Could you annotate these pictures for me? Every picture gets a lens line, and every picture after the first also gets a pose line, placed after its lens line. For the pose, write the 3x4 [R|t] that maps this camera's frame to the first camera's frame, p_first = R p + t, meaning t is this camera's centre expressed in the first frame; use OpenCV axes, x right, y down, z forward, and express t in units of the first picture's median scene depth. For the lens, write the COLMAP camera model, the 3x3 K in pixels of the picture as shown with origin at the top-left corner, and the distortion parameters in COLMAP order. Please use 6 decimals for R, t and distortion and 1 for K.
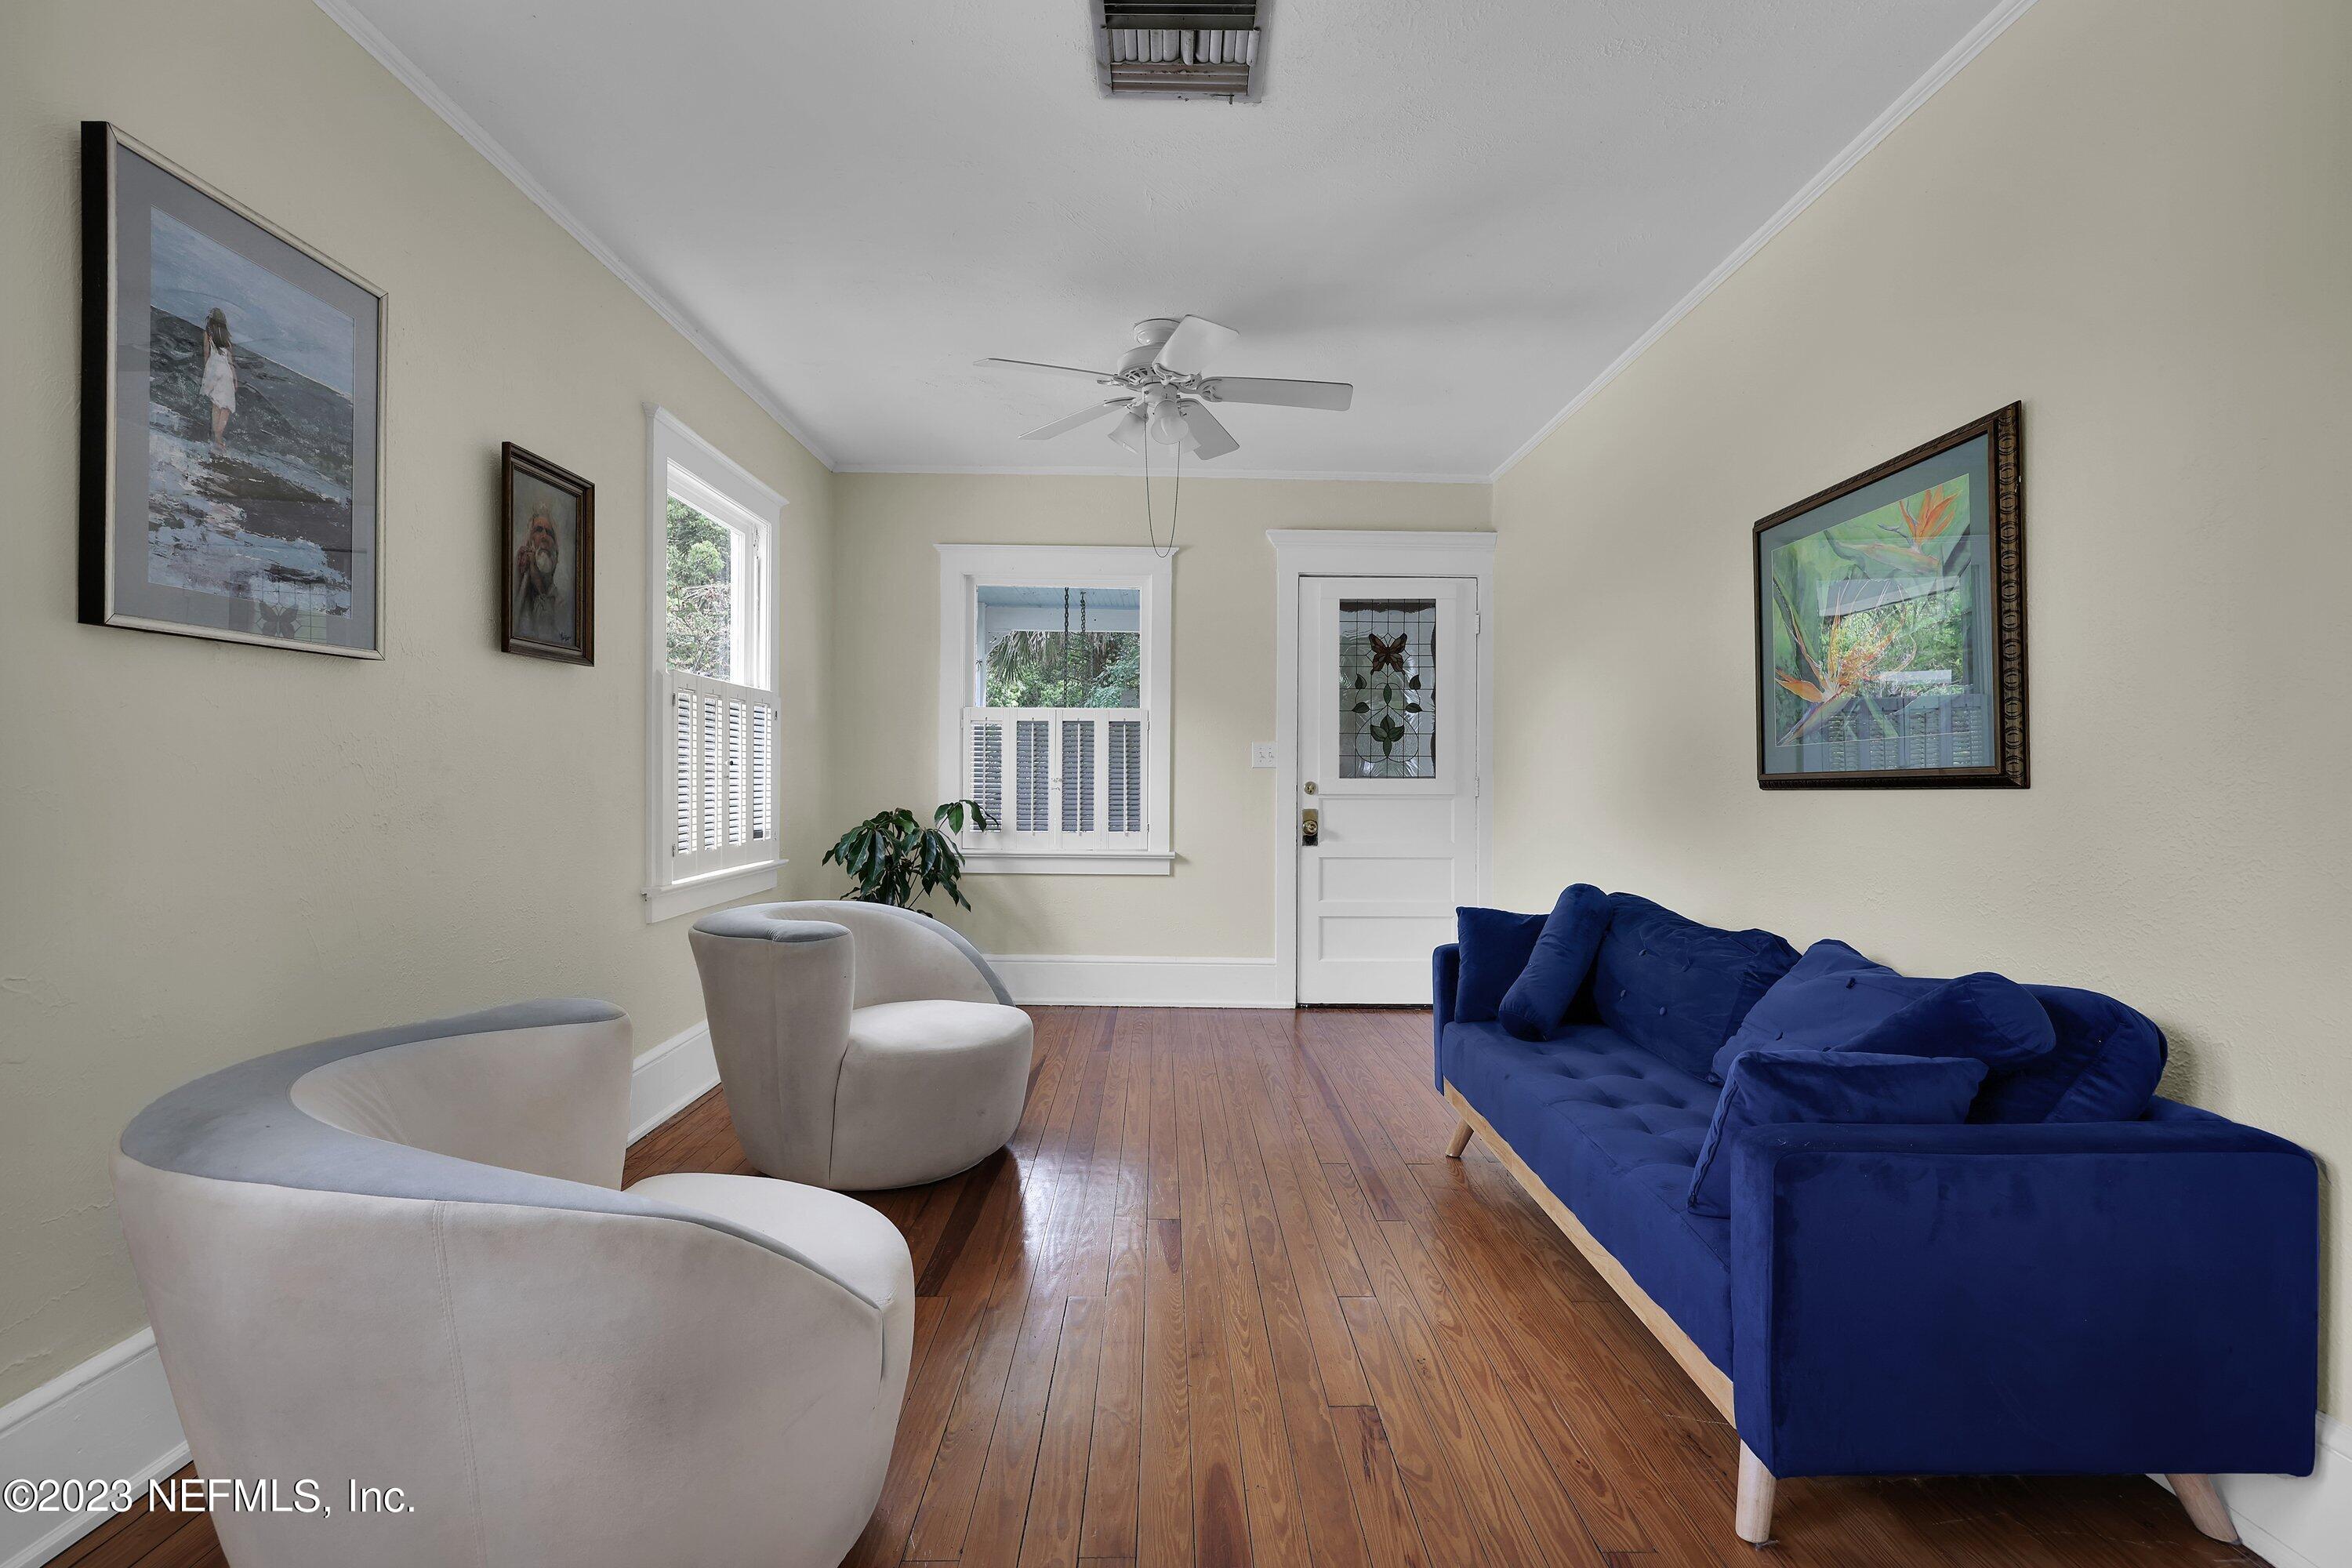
lens RADIAL K [[1258.3, 0, 1185.5], [0, 1258.3, 774.6], [0, 0, 1]] dist [-0.003150, -0.000434]
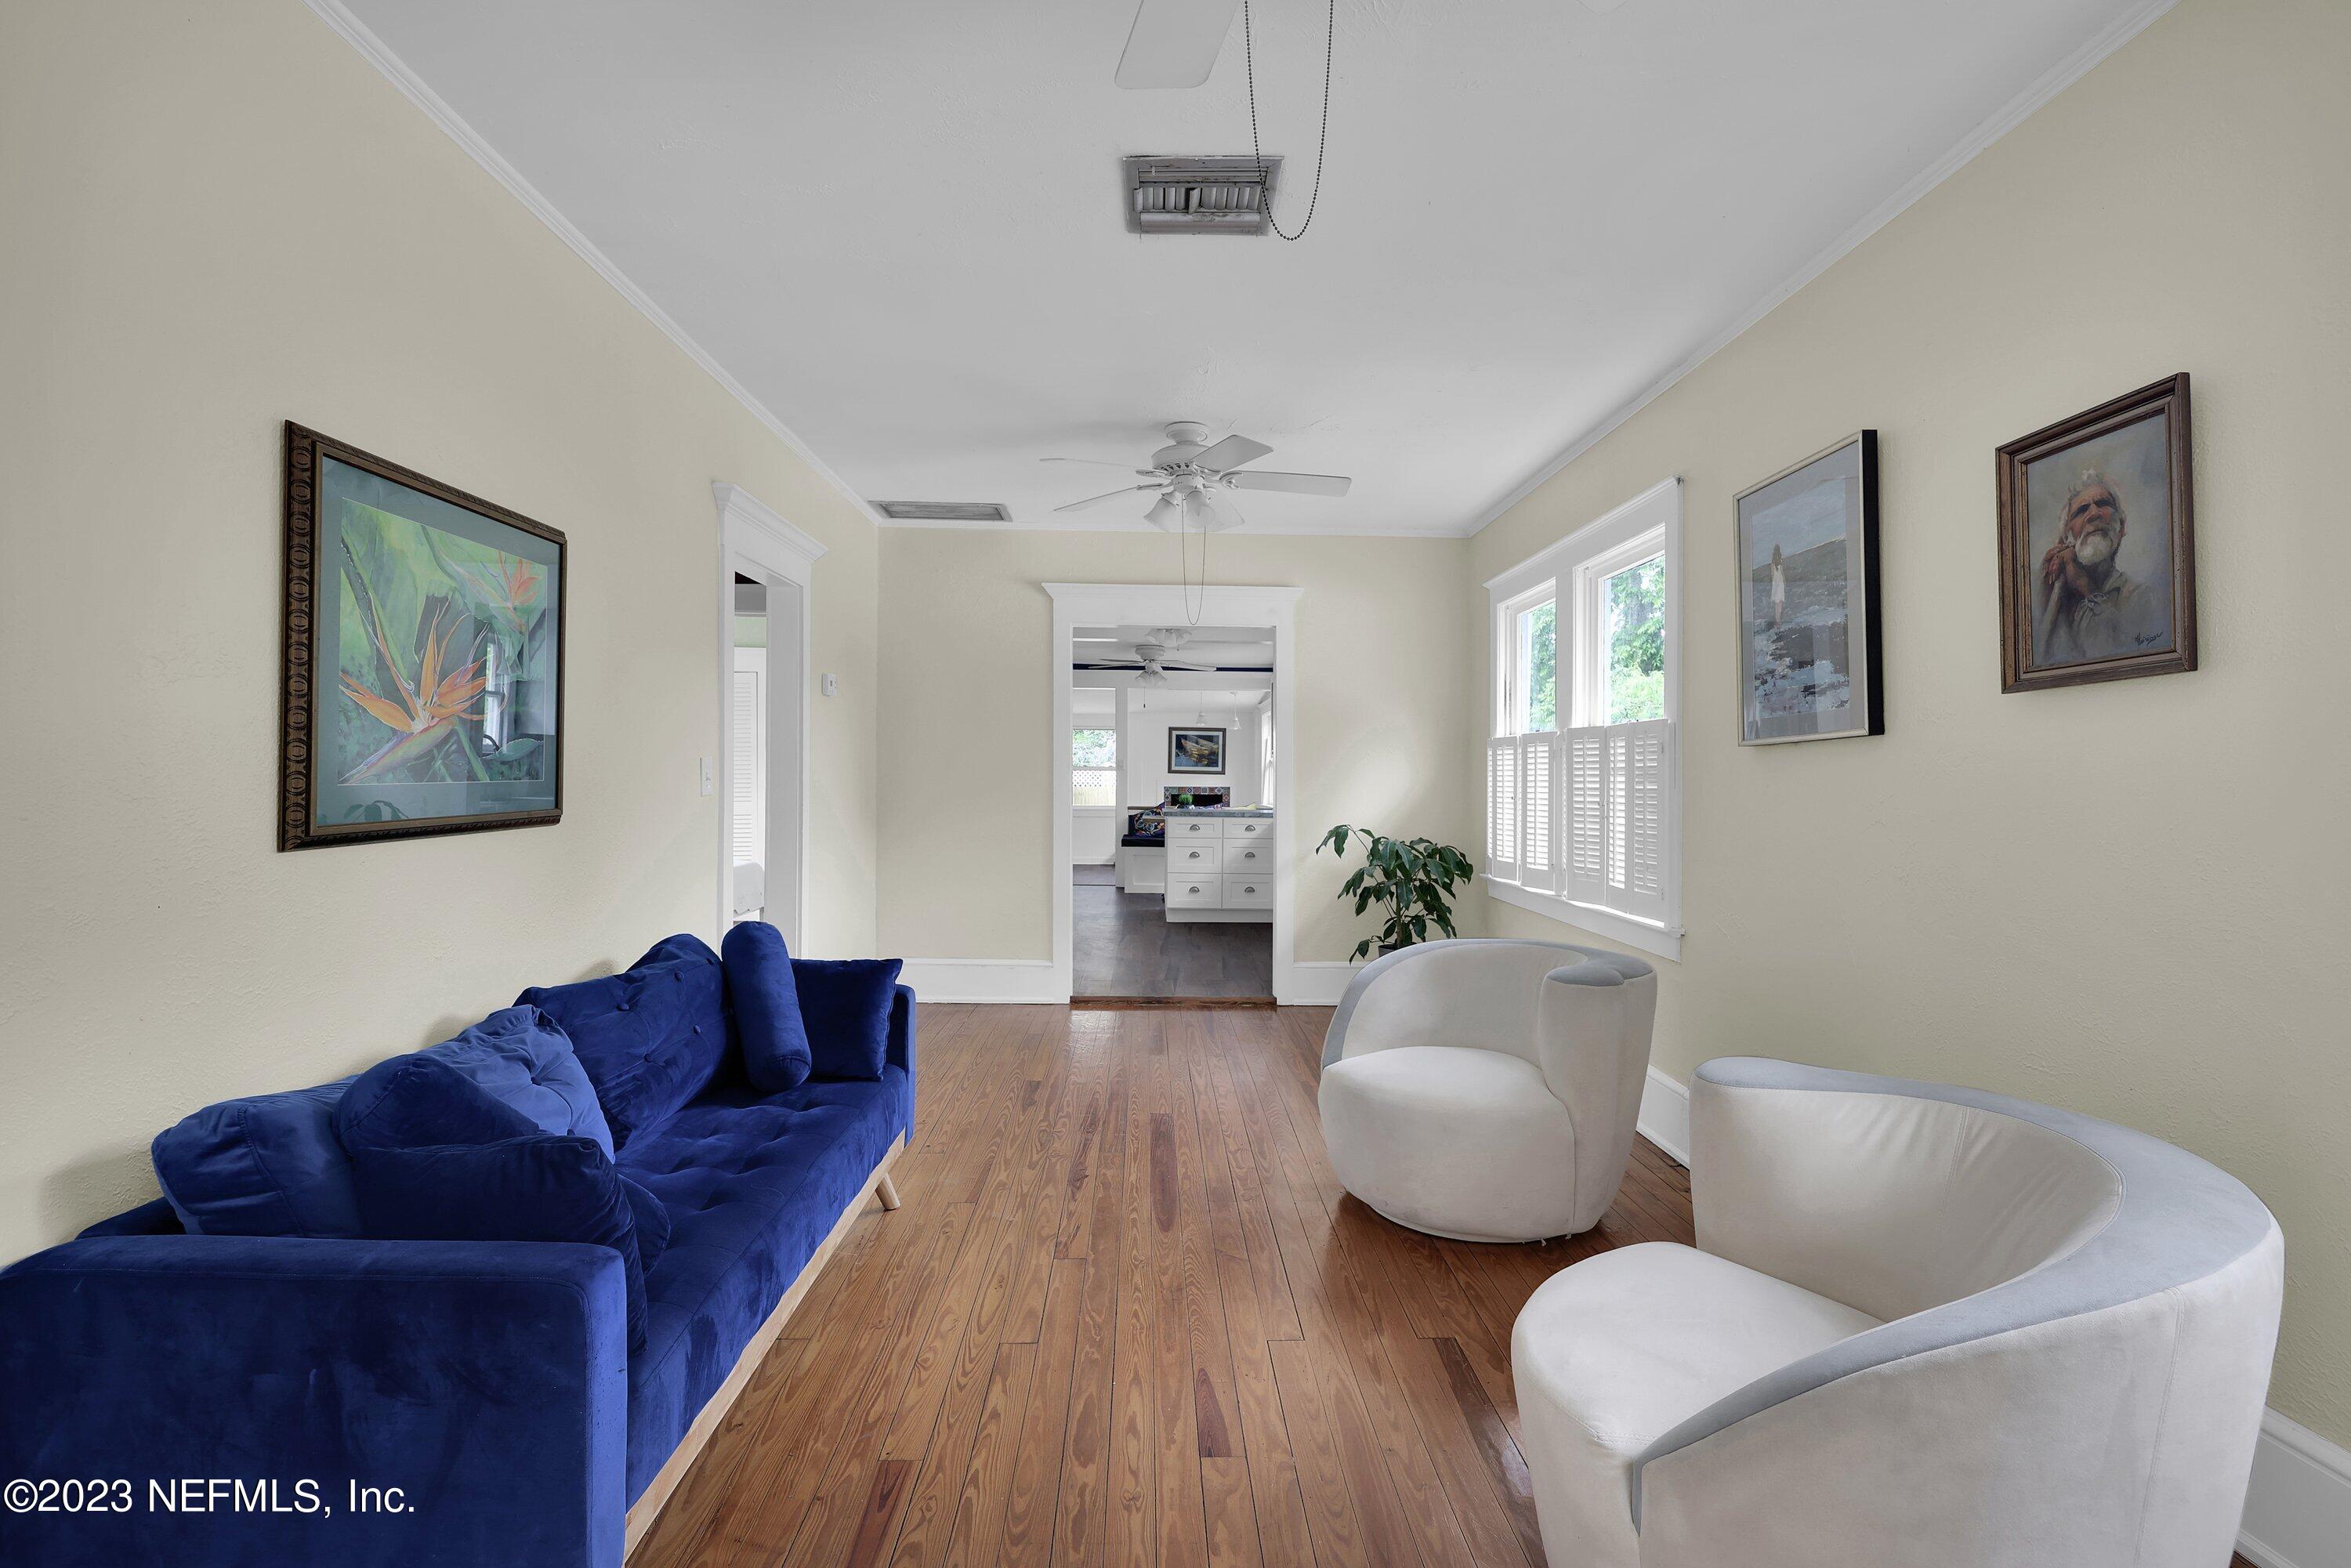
lens RADIAL K [[1257.8, 0, 1172.5], [0, 1257.8, 776.6], [0, 0, 1]] dist [-0.003150, -0.000434]
pose [[-0.999931, -0.011337, -0.003188, 0.018815], [-0.011309, 0.999899, -0.008585, -0.027617], [0.003285, -0.008548, -0.999958, 1.769309]]
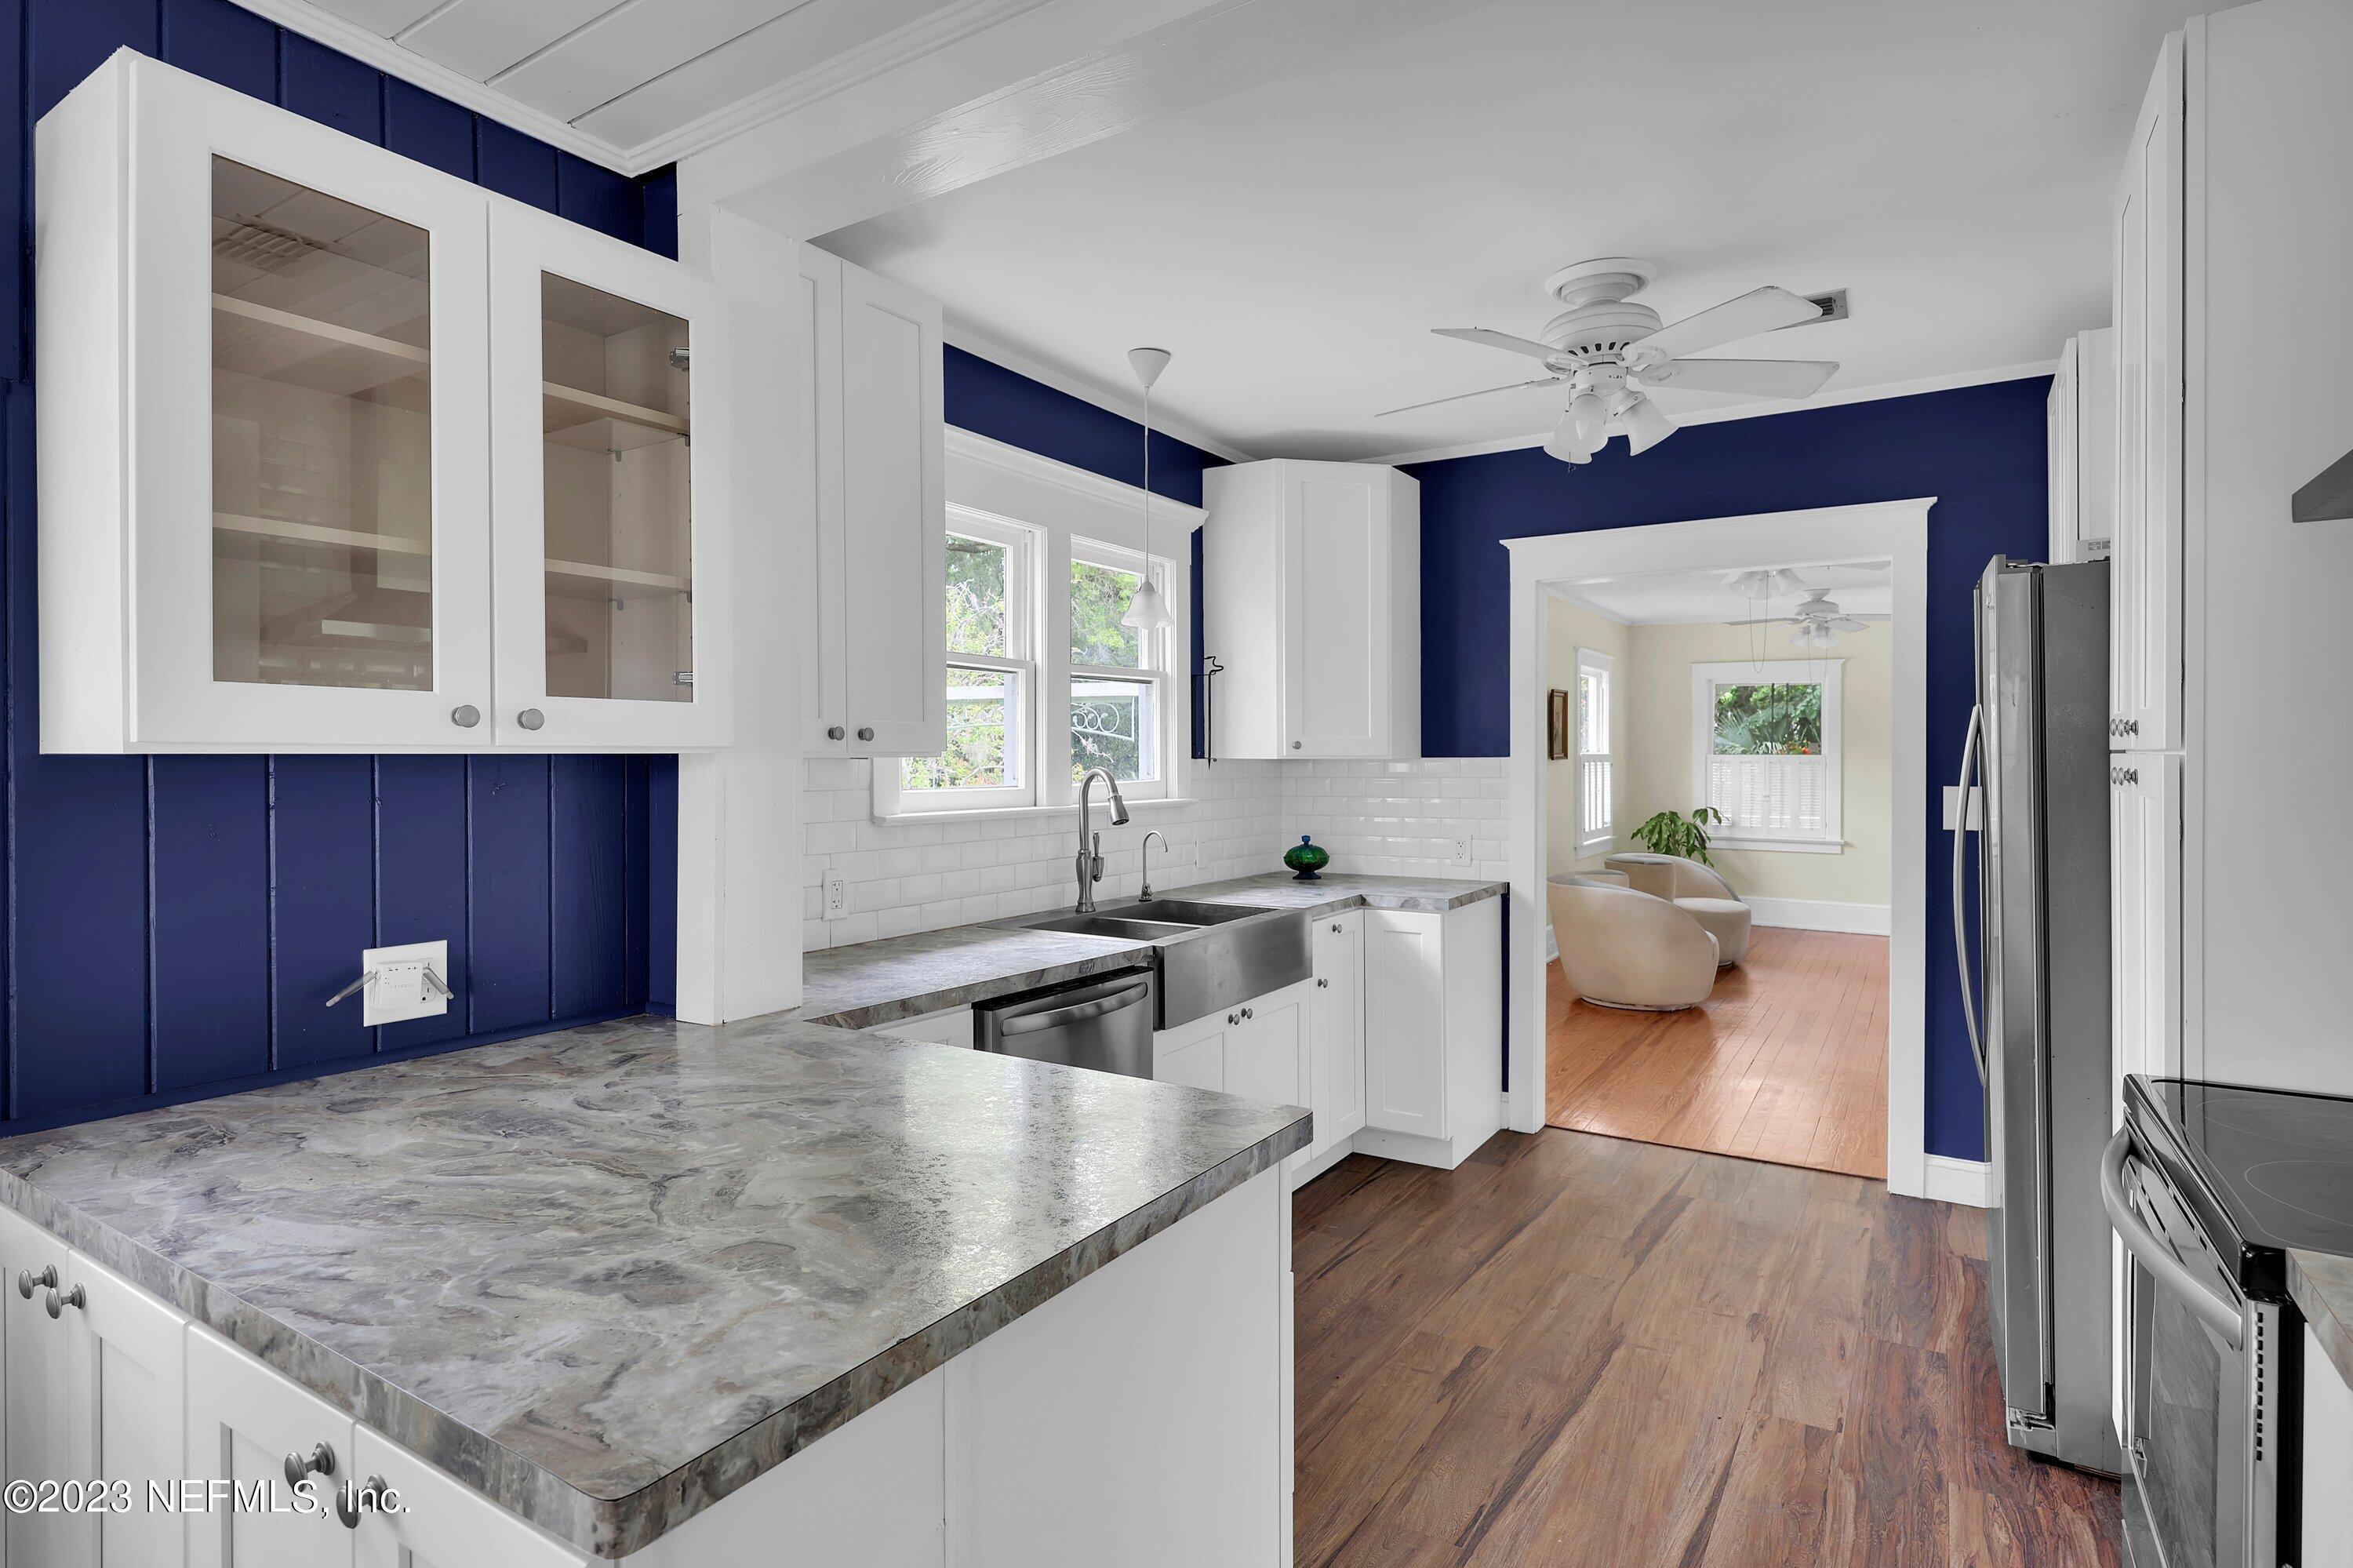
lens RADIAL K [[1208.4, 0, 1176.1], [0, 1208.4, 764.3], [0, 0, 1]] dist [-0.001993, -0.000042]
pose [[0.845098, -0.000921, -0.534610, 0.258804], [0.002096, 0.999997, 0.001590, -0.112305], [0.534607, -0.002464, 0.845097, -2.161819]]
